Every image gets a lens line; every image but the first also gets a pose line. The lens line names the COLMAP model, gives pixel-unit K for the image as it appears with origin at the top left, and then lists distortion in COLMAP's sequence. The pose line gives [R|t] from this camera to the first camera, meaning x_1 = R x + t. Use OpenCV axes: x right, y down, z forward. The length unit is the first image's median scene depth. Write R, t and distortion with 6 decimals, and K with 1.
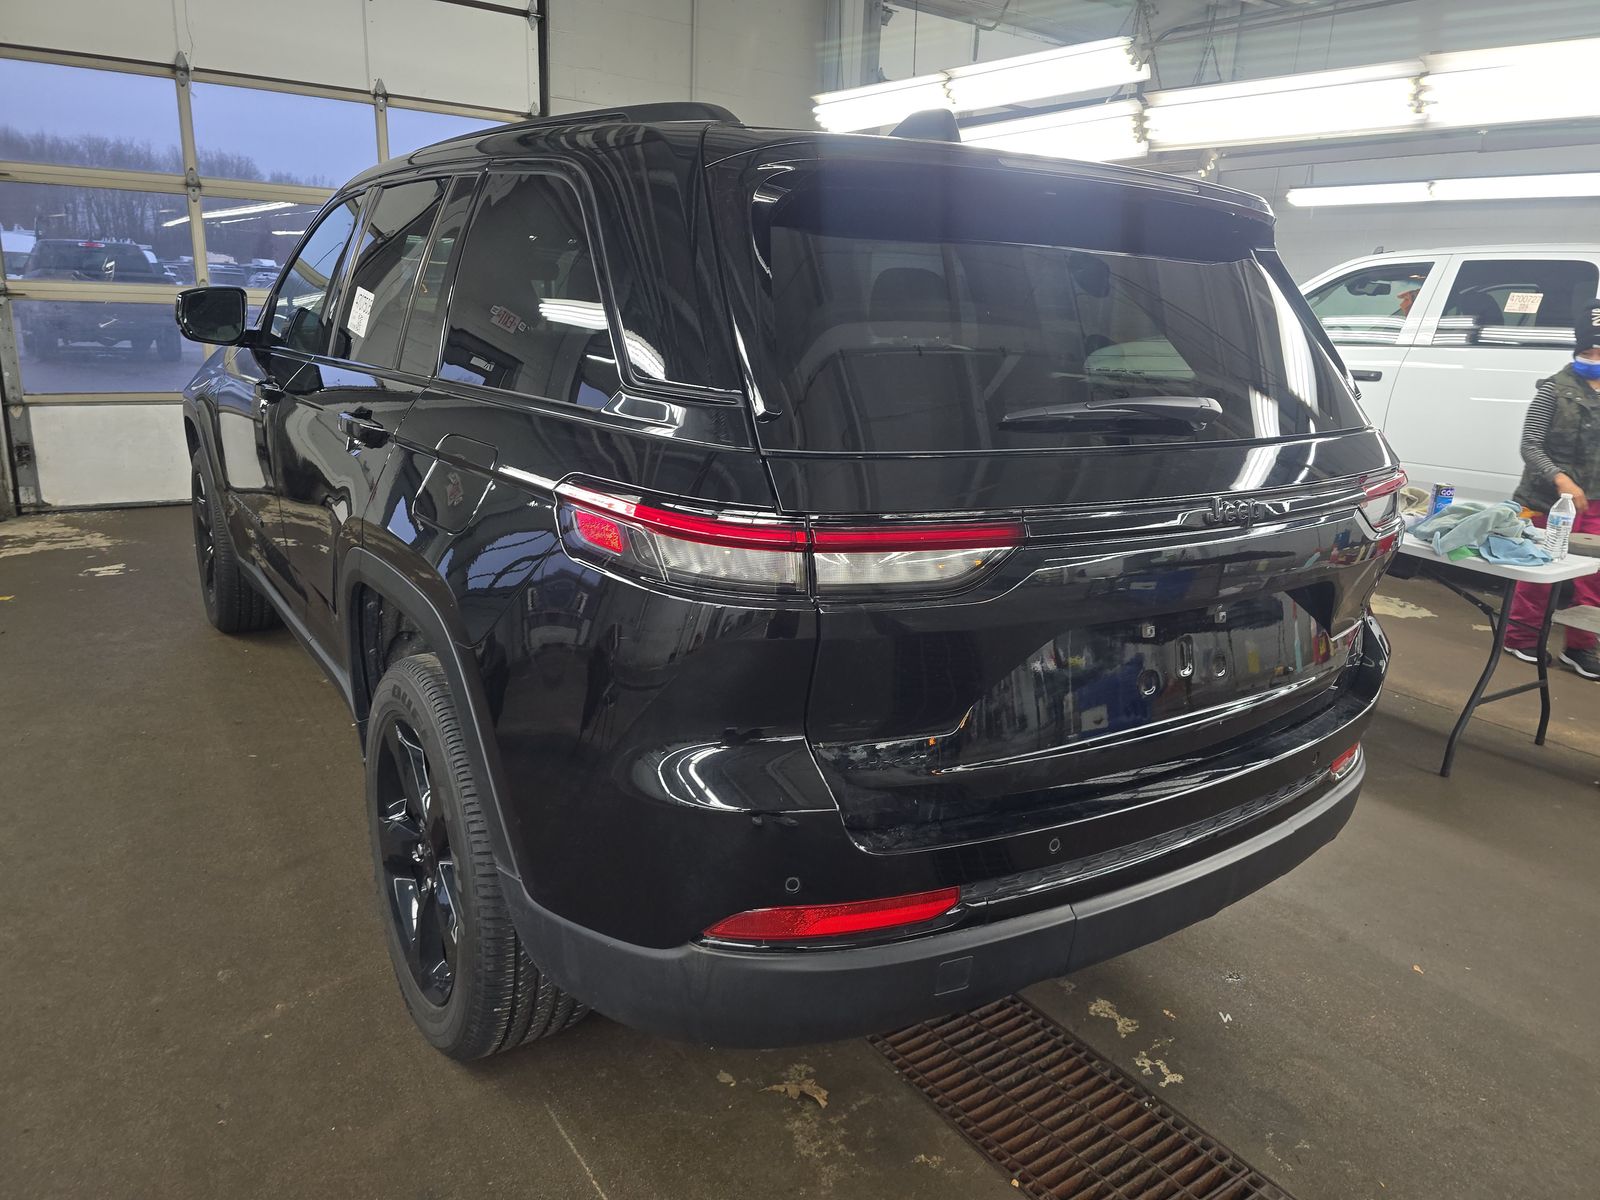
lens RADIAL K [[1146.5, 0, 800.1], [0, 1146.5, 643.7], [0, 0, 1]] dist [0.110899, -0.073679]
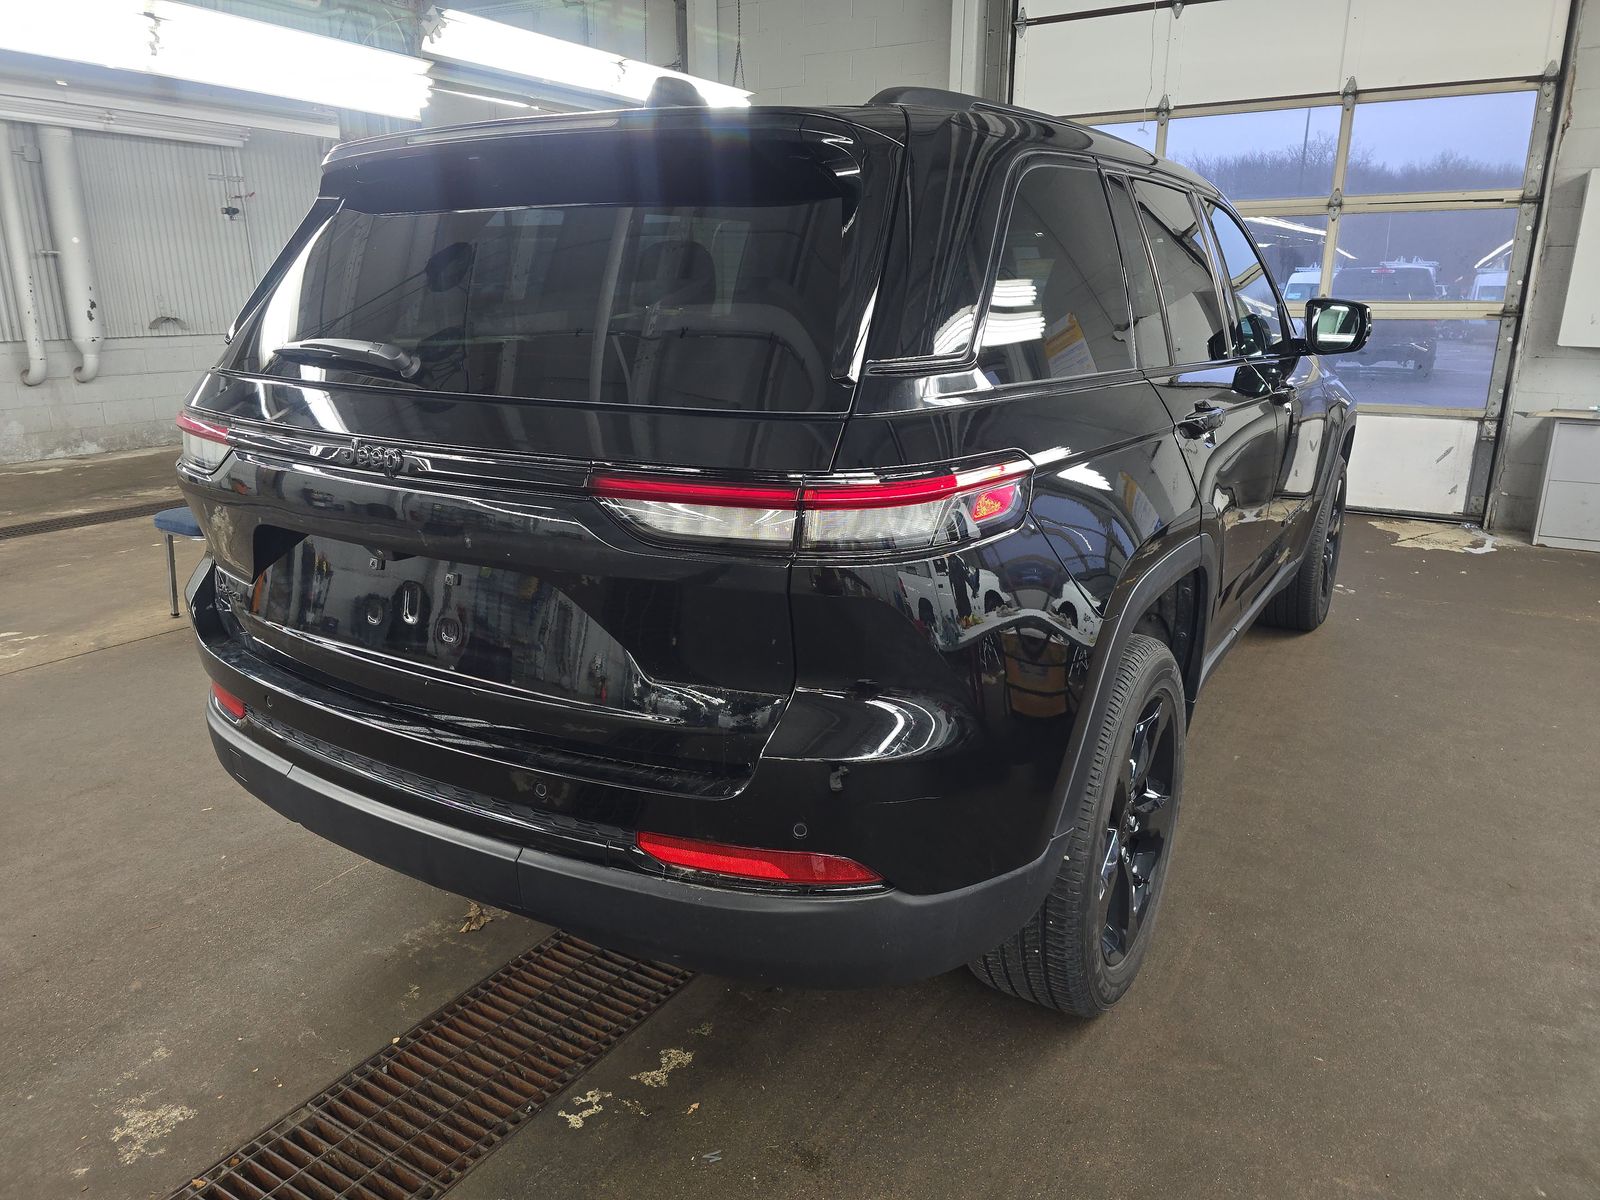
lens RADIAL K [[1096.0, 0, 800.0], [0, 1096.0, 600.0], [0, 0, 1]] dist [0.041442, -0.061582]
pose [[0.370401, 0.216485, -0.903292, 0.860292], [-0.255106, 0.958777, 0.125174, -0.119951], [0.893154, 0.184070, 0.410359, 0.616482]]
